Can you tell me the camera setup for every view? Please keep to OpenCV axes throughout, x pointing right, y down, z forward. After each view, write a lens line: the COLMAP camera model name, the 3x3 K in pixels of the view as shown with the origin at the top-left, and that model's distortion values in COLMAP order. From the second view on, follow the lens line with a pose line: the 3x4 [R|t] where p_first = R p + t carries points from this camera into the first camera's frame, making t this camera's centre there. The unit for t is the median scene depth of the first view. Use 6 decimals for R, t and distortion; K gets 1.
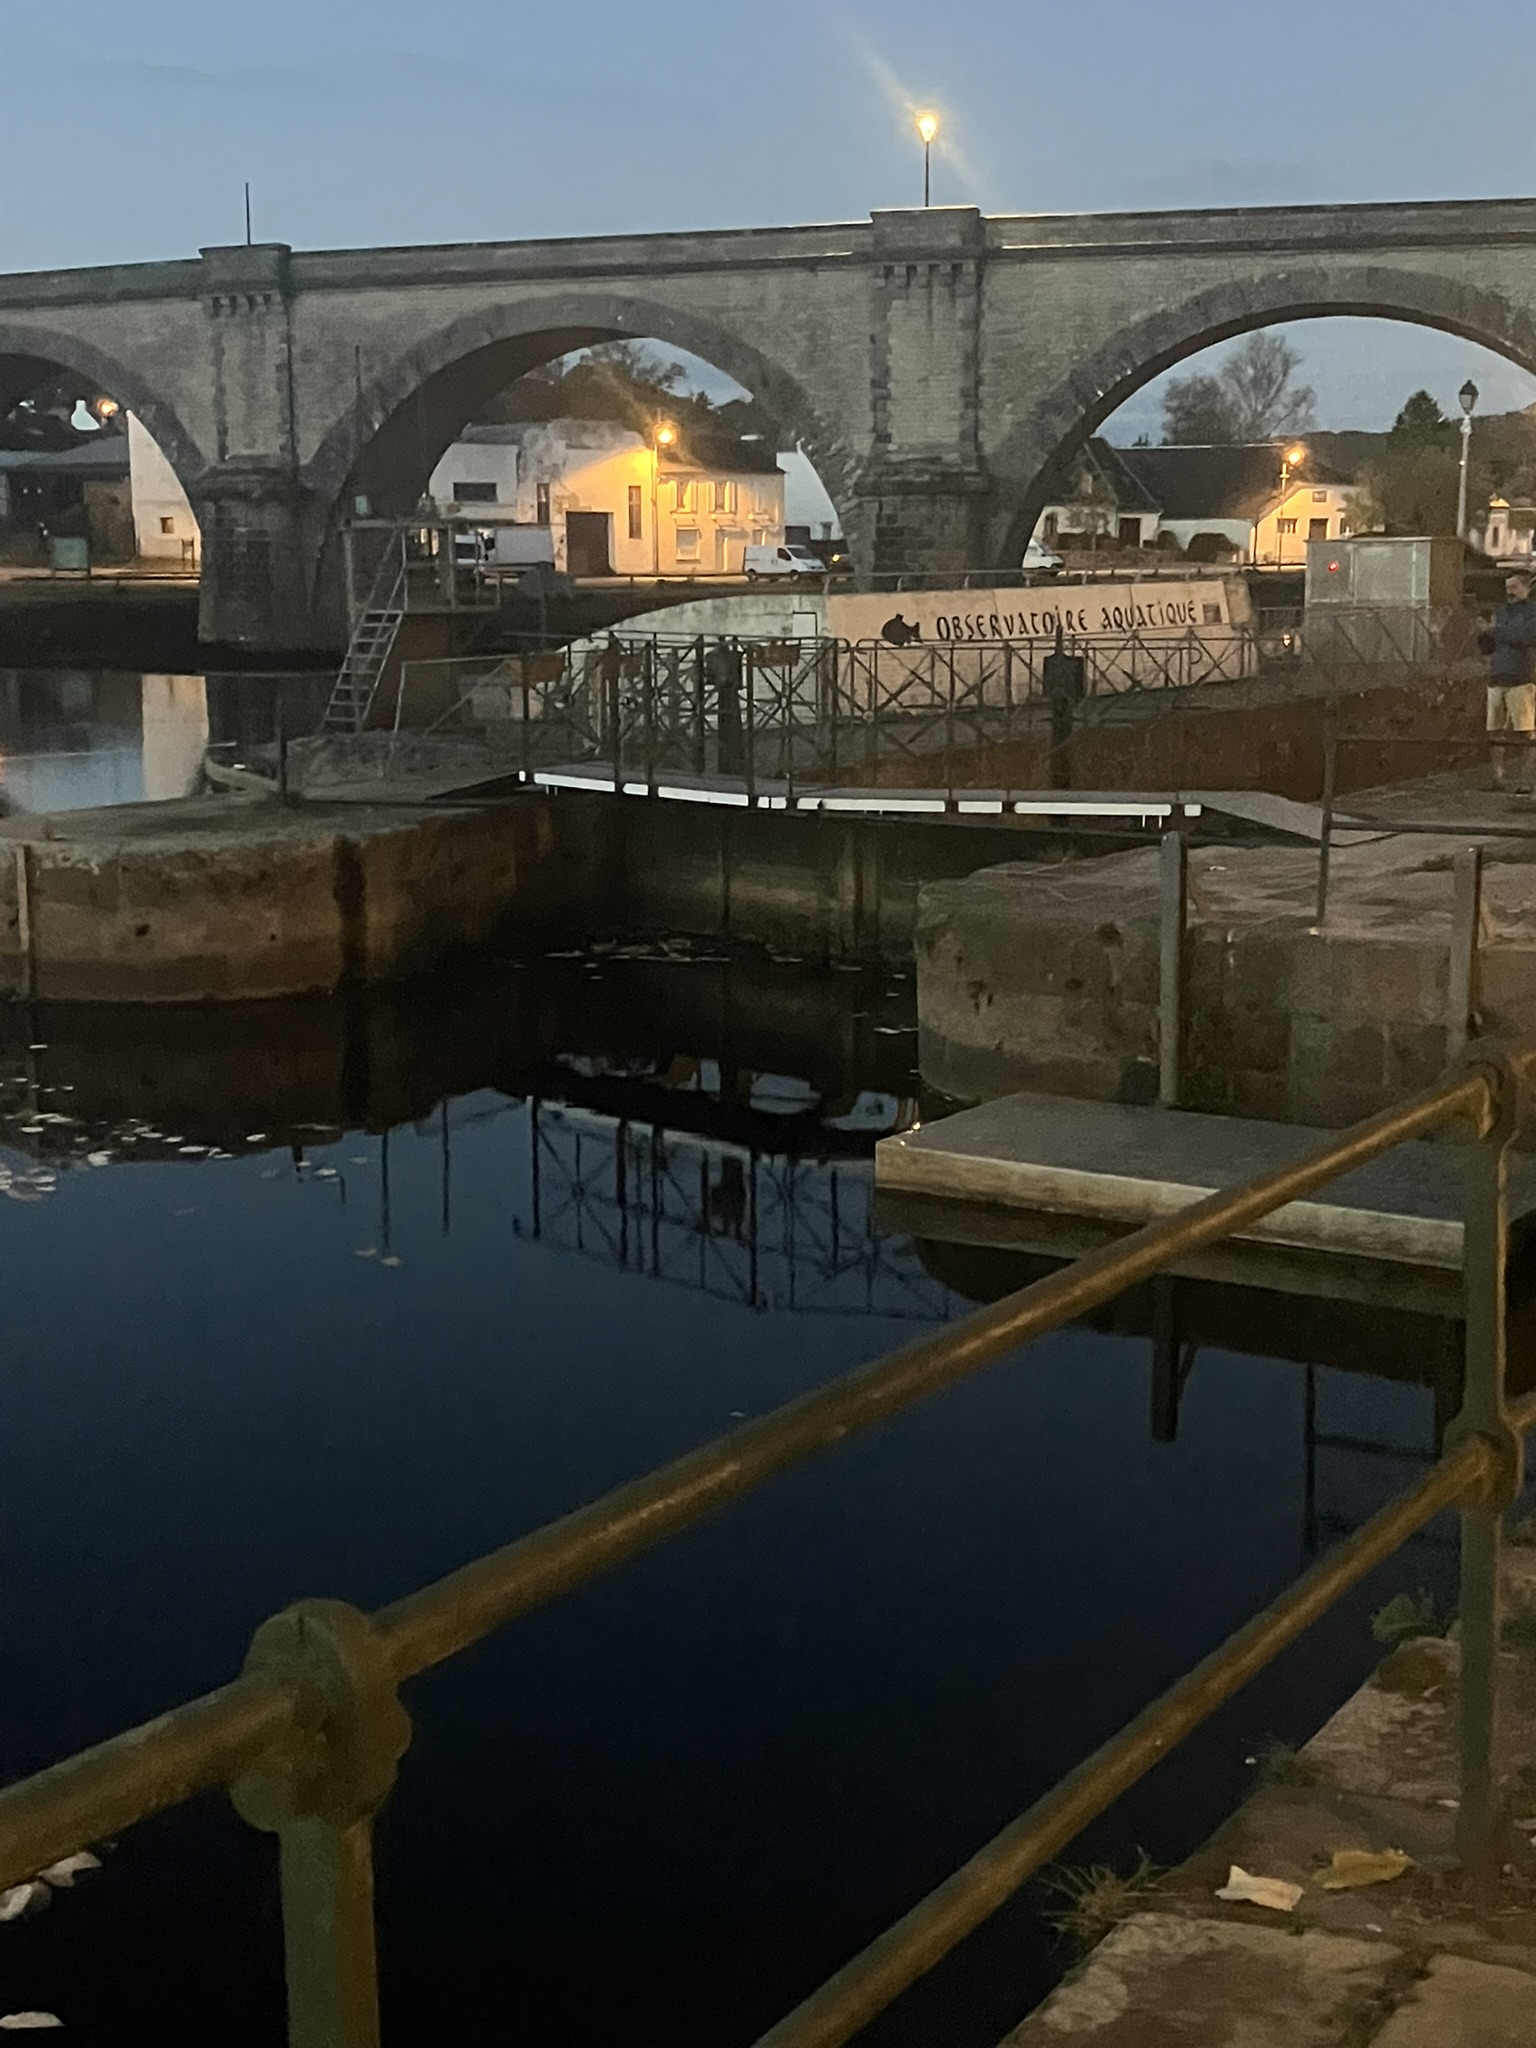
lens RADIAL K [[2669.2, 0, 768.0], [0, 2669.2, 1024.0], [0, 0, 1]] dist [0.190821, -0.838737]
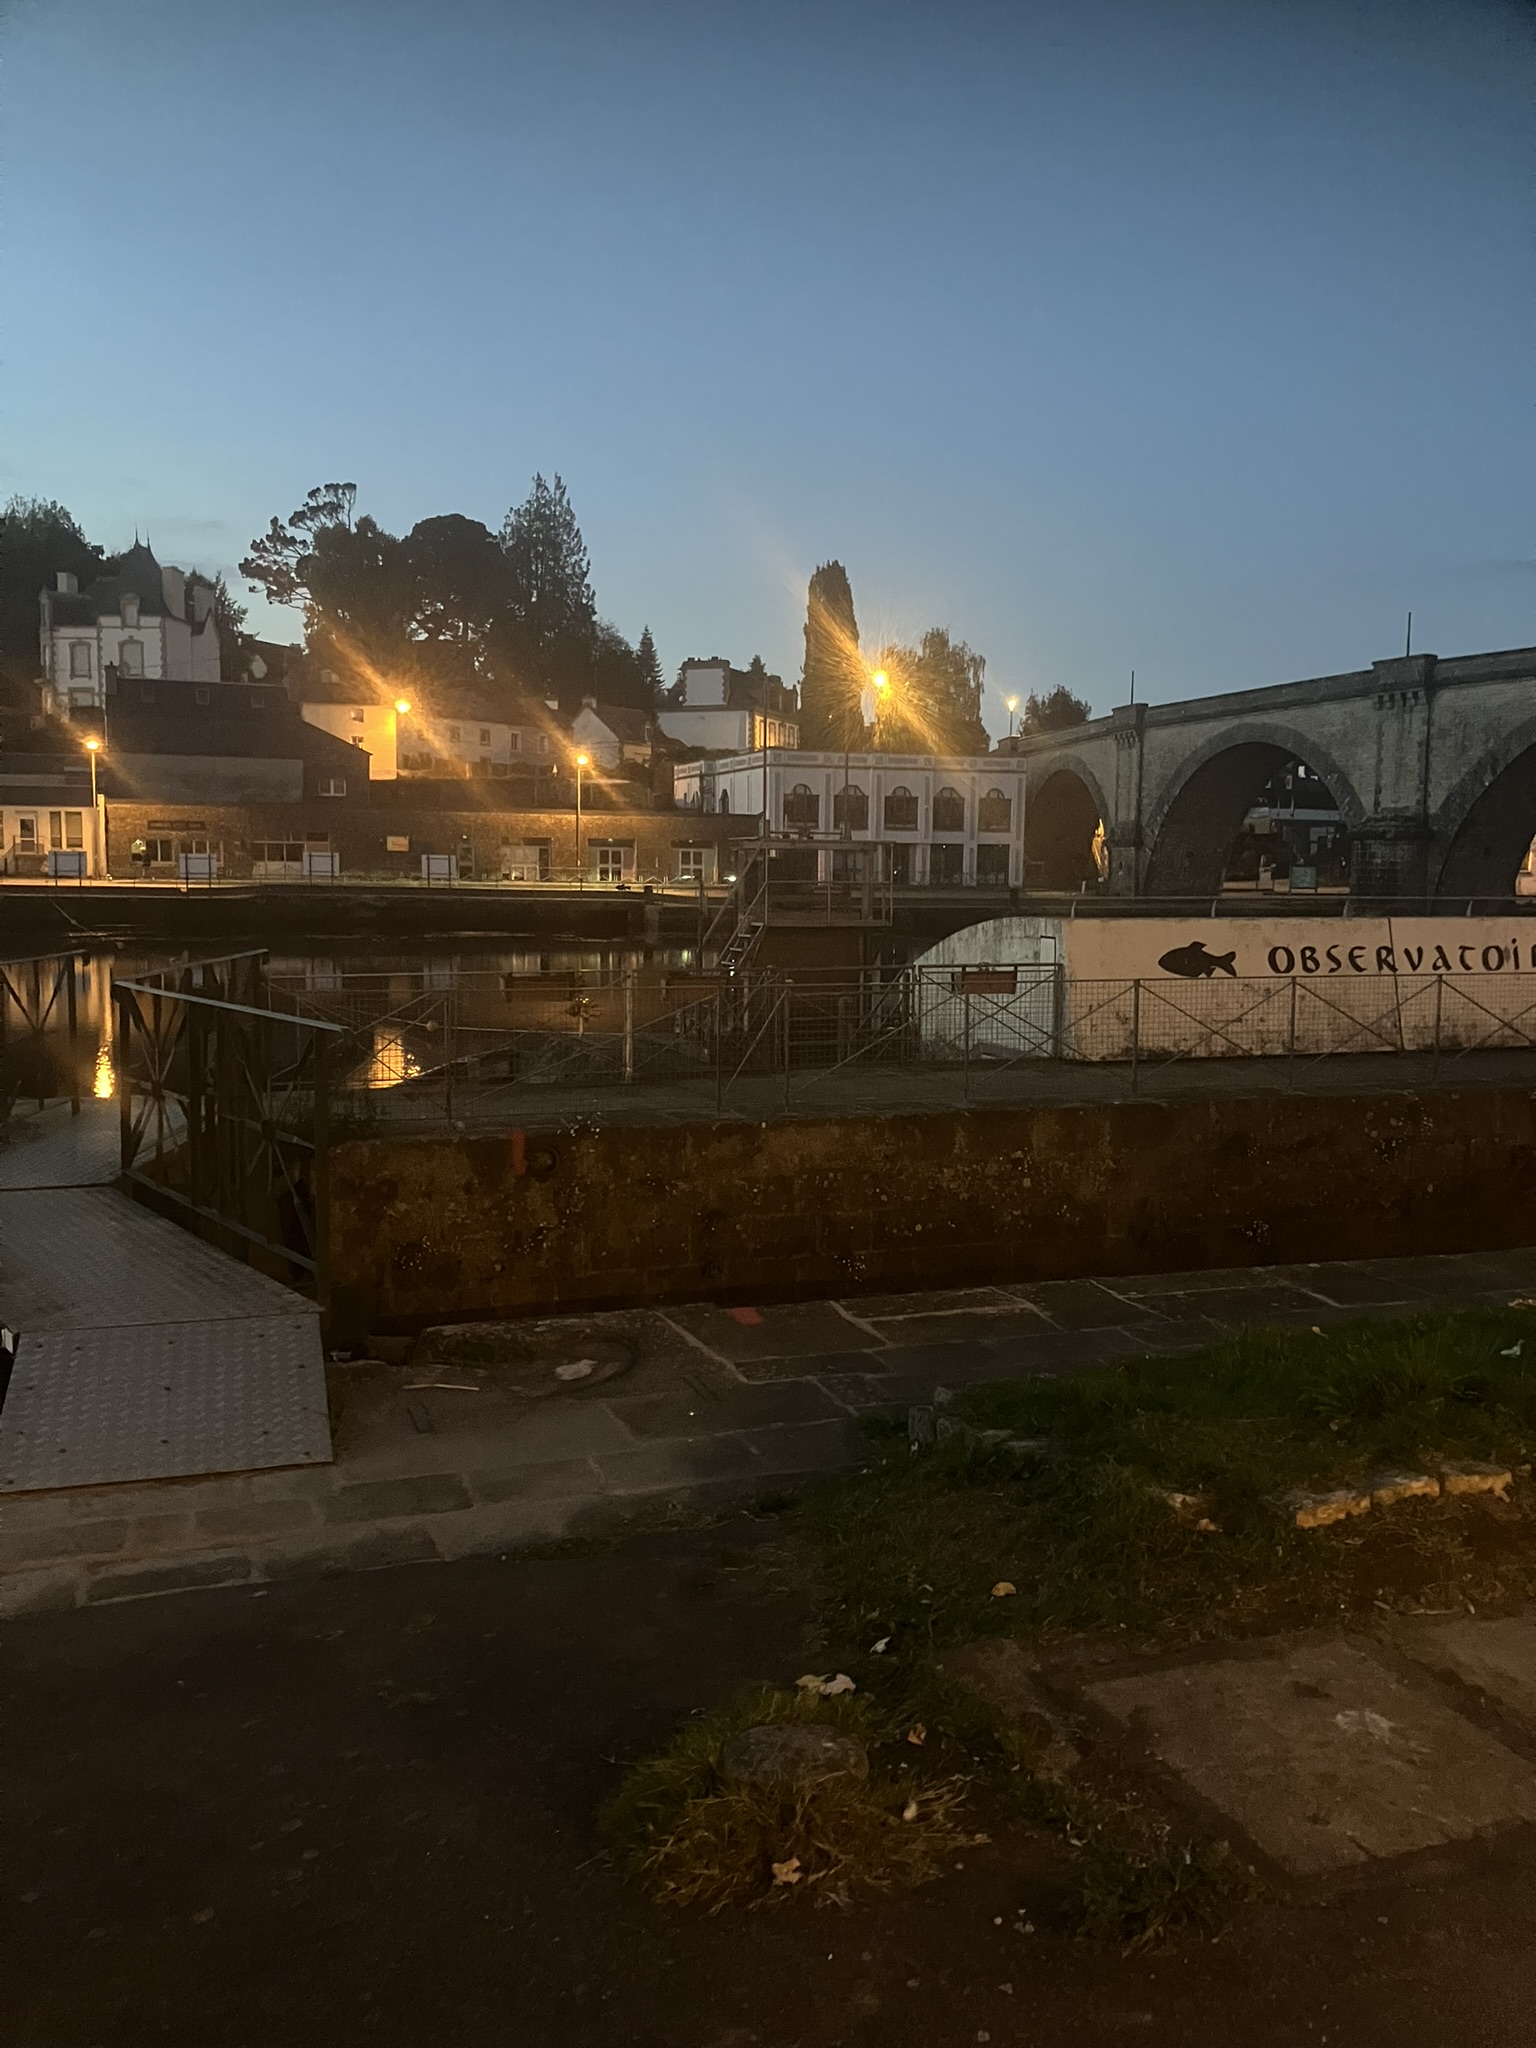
lens RADIAL K [[1642.7, 0, 783.9], [0, 1642.7, 1038.7], [0, 0, 1]] dist [0.079759, -0.161650]
pose [[0.787276, 0.073101, -0.612252, 0.098558], [-0.119302, 0.992243, -0.034936, -0.030685], [0.604949, 0.100547, 0.789890, 0.175278]]
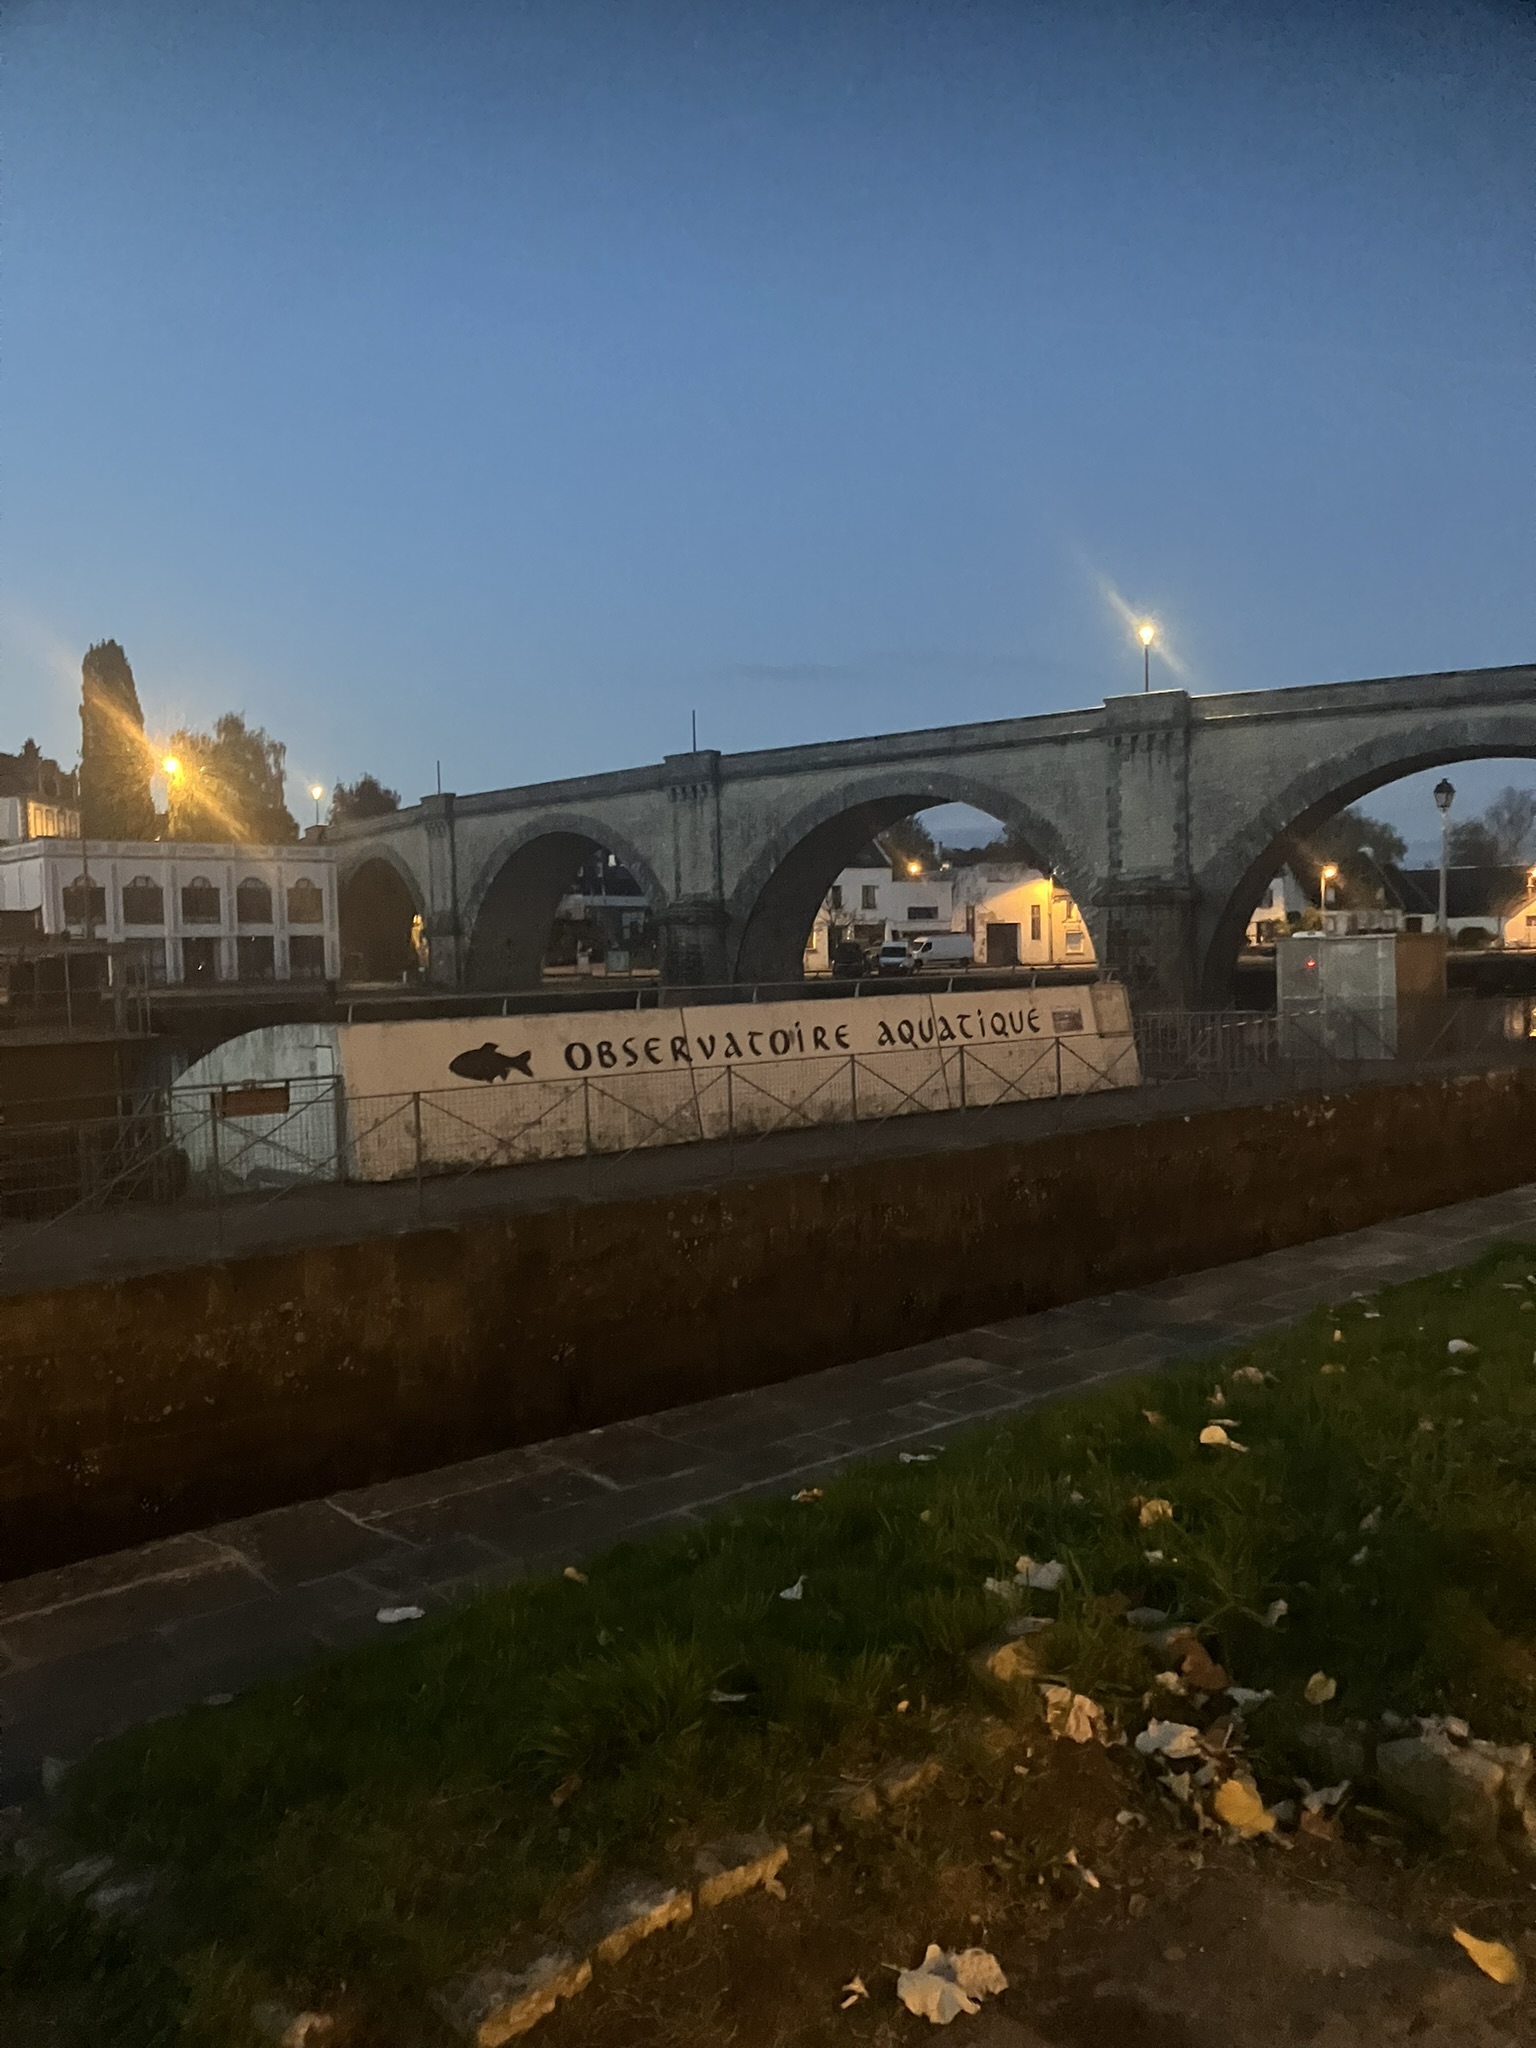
lens RADIAL K [[1642.7, 0, 783.9], [0, 1642.7, 1038.7], [0, 0, 1]] dist [0.079759, -0.161650]
pose [[0.965317, -0.007341, -0.260976, 0.095851], [-0.023815, 0.992961, -0.116021, -0.034715], [0.259990, 0.118212, 0.958348, 0.191263]]
